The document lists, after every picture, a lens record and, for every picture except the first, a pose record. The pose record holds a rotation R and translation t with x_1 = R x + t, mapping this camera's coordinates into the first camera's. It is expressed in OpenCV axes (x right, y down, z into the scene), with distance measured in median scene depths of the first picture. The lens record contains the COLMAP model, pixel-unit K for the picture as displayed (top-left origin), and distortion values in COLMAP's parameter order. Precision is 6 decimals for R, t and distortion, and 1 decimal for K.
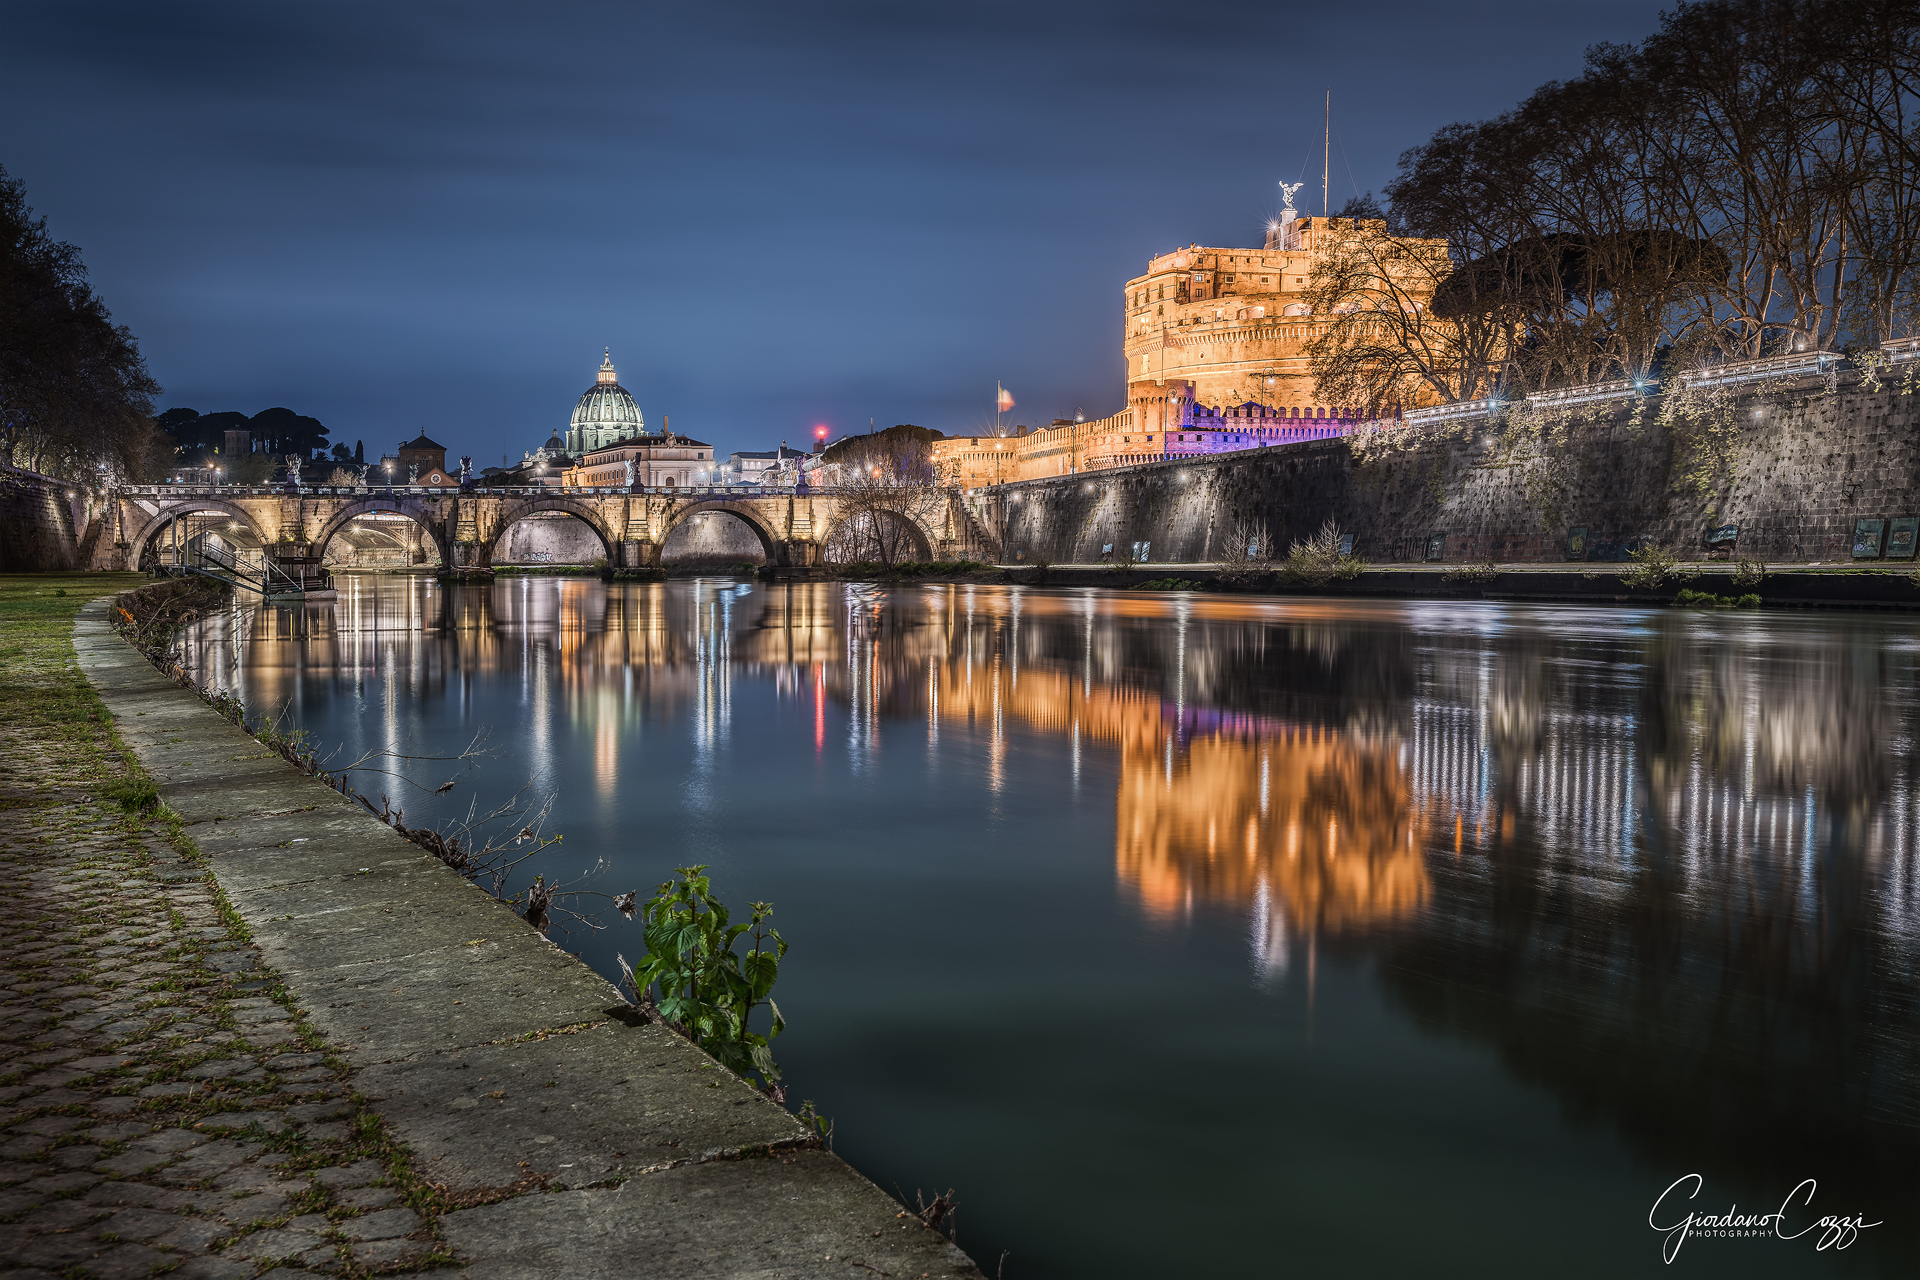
lens RADIAL K [[1920.1, 0, 952.1], [0, 1920.1, 643.6], [0, 0, 1]] dist [-0.086761, 0.000000]
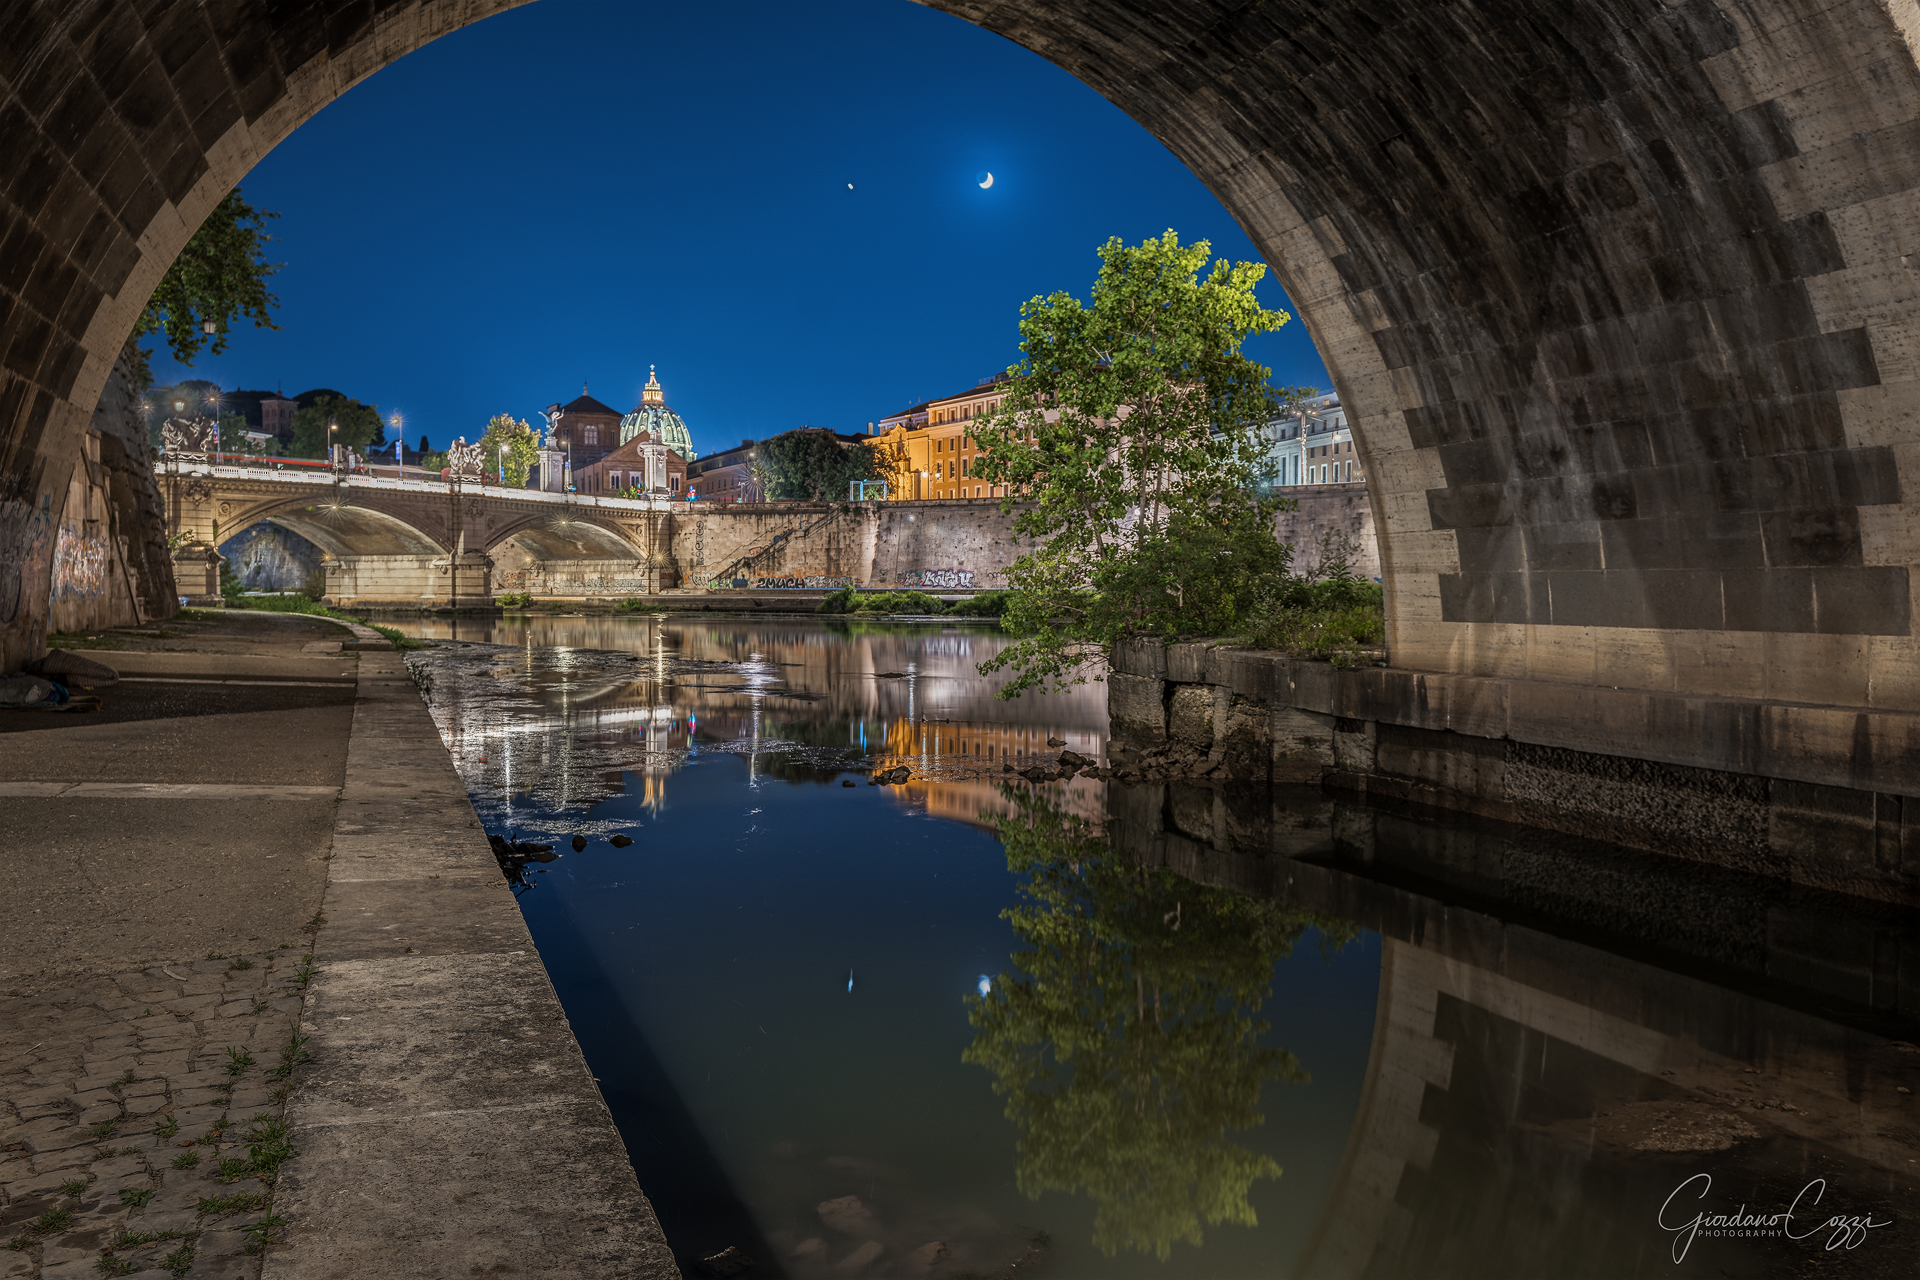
lens RADIAL K [[1651.5, 0, 955.7], [0, 1651.5, 635.9], [0, 0, 1]] dist [-0.010702, -0.001088]
pose [[0.998395, 0.004737, 0.056430, -0.392564], [-0.003773, 0.999845, -0.017182, -0.036739], [-0.056502, 0.016942, 0.998259, 0.923085]]
